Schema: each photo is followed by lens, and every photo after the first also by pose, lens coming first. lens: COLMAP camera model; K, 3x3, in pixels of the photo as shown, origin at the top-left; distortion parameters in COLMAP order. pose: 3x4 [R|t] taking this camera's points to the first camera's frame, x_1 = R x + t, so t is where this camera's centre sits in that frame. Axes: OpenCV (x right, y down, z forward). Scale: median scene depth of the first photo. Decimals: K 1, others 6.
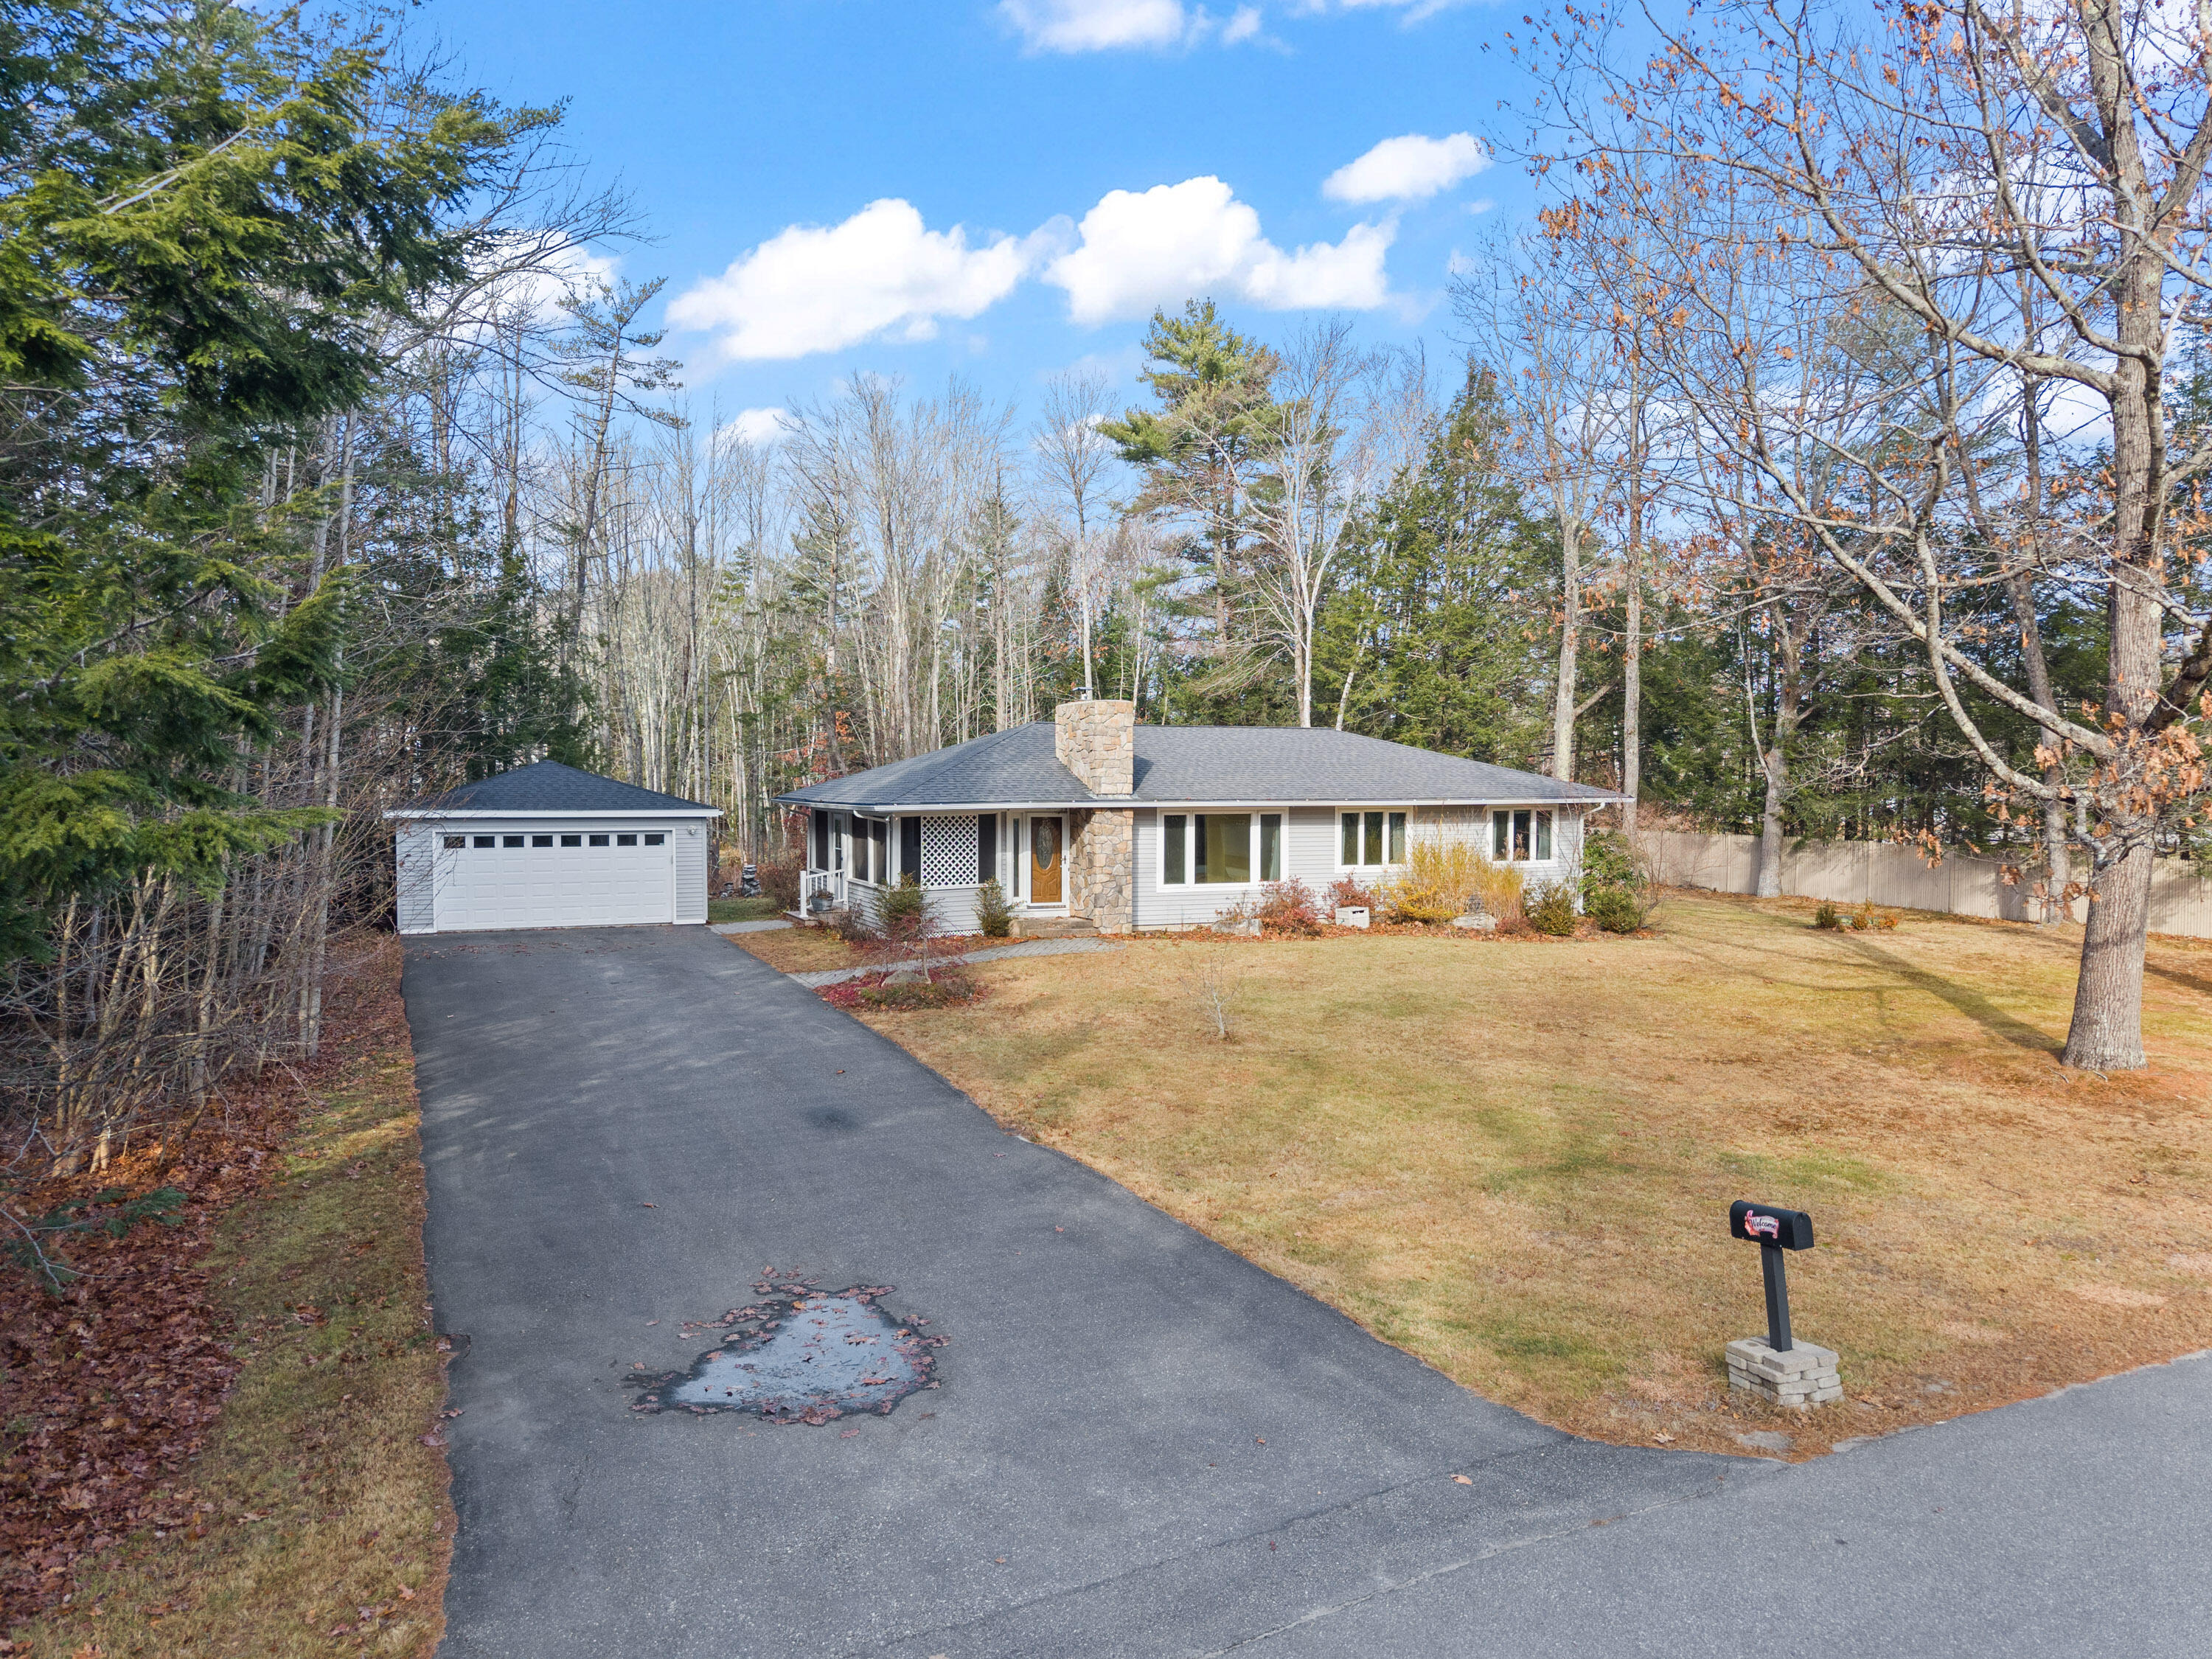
lens RADIAL K [[1469.2, 0, 1106.0], [0, 1469.2, 829.5], [0, 0, 1]] dist [0.004991, 0.000314]
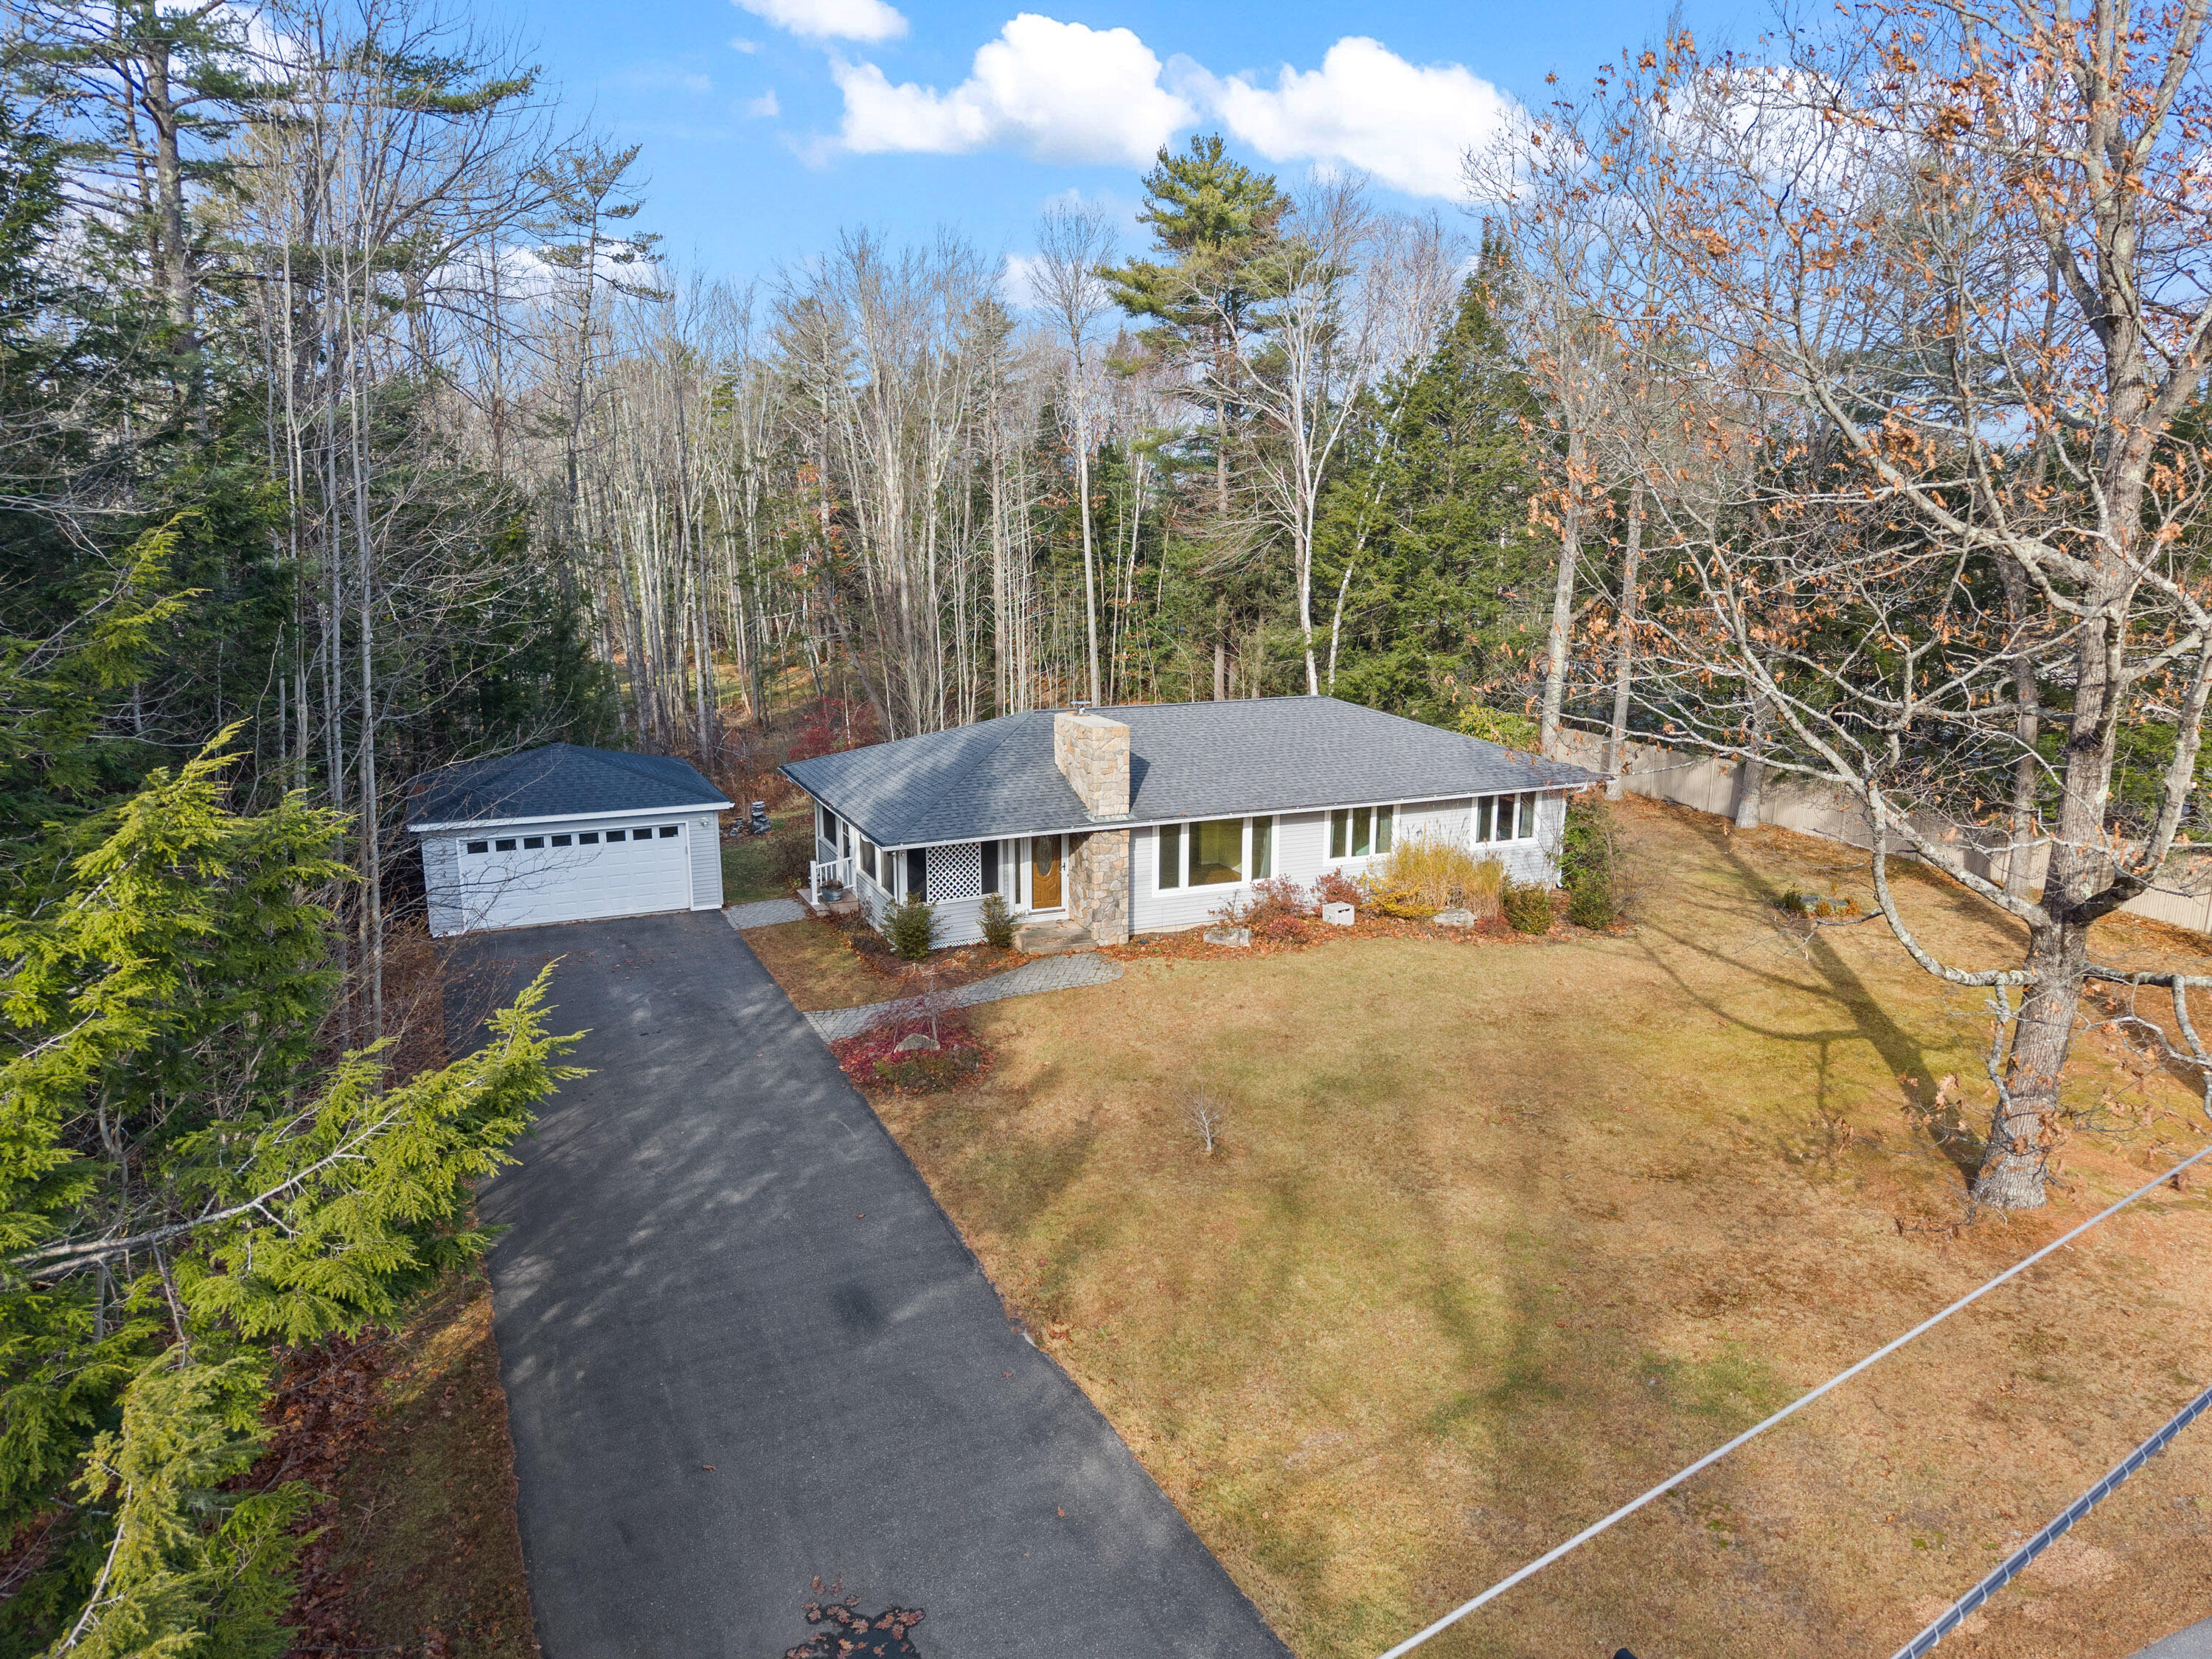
lens RADIAL K [[1469.2, 0, 1106.0], [0, 1469.2, 829.5], [0, 0, 1]] dist [0.004991, 0.000314]
pose [[1.000000, -0.000026, 0.000306, 0.001347], [-0.000029, 0.983954, 0.178422, -0.188309], [-0.000306, -0.178422, 0.983954, -0.021745]]
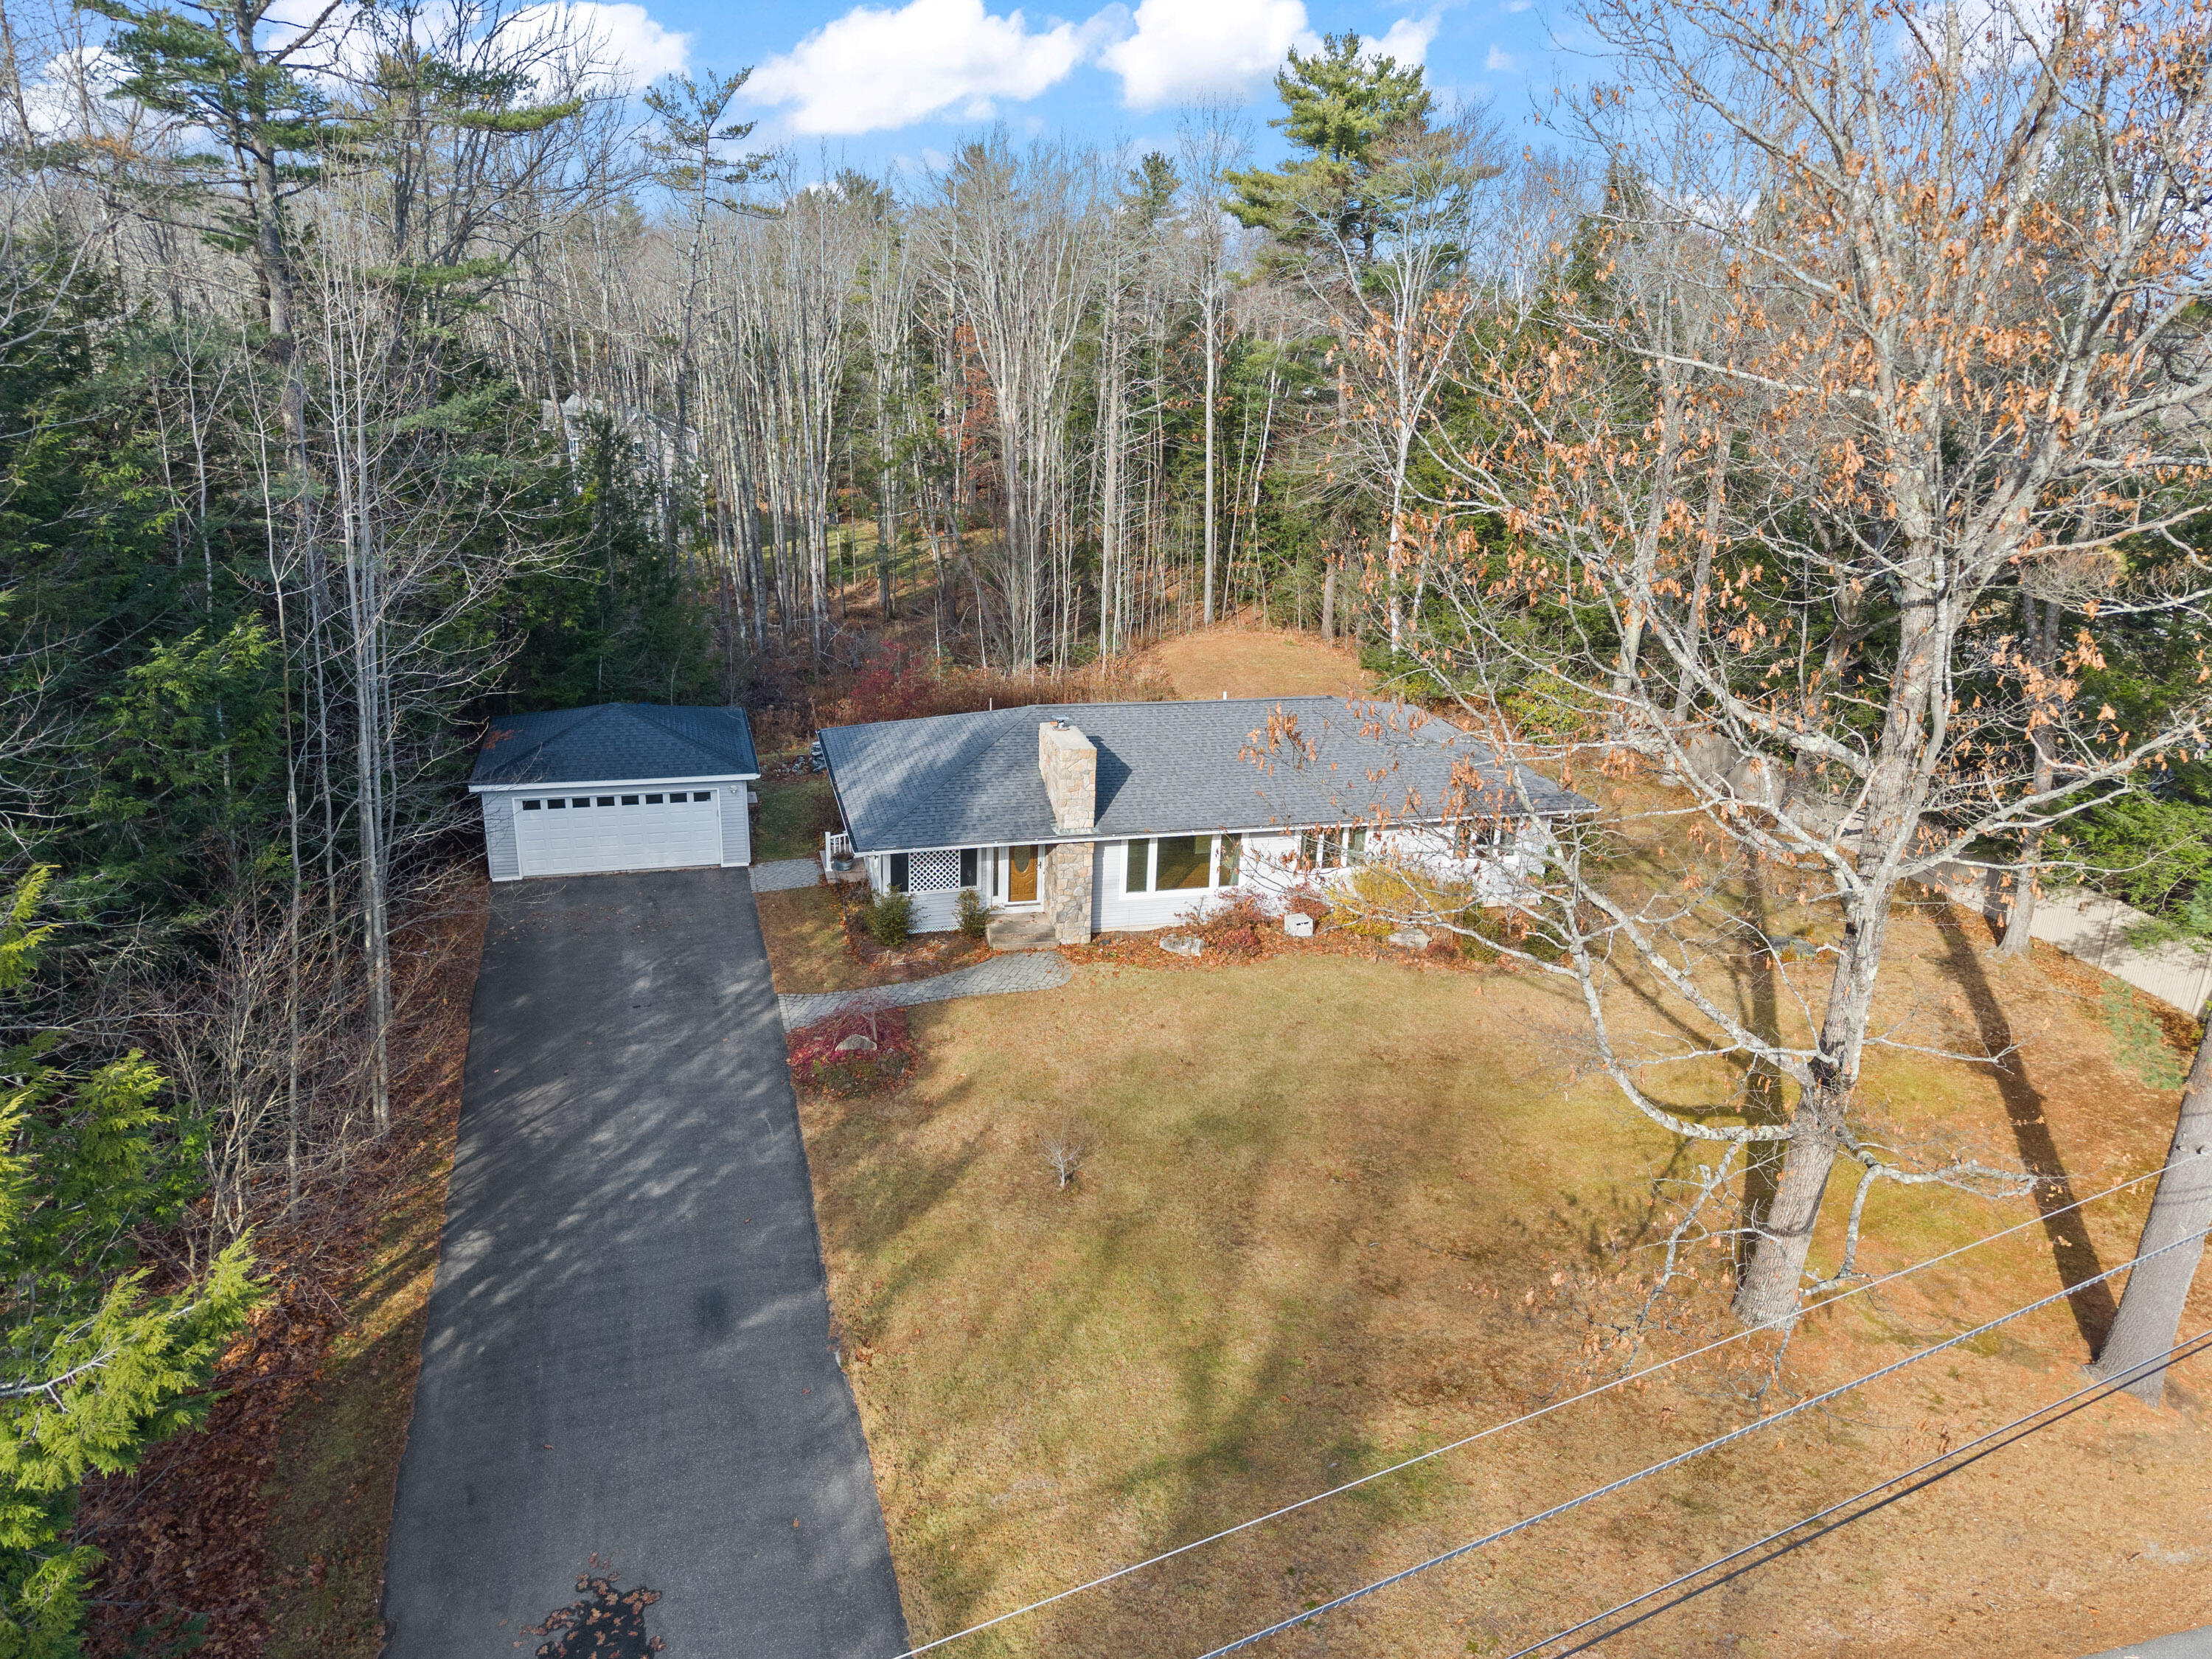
lens RADIAL K [[1516.4, 0, 1106.0], [0, 1516.4, 829.5], [0, 0, 1]] dist [0.002889, -0.000109]
pose [[0.988093, 0.076587, -0.133440, 0.172073], [-0.033794, 0.954154, 0.297401, -0.346843], [0.150099, -0.289351, 0.945382, -0.081339]]
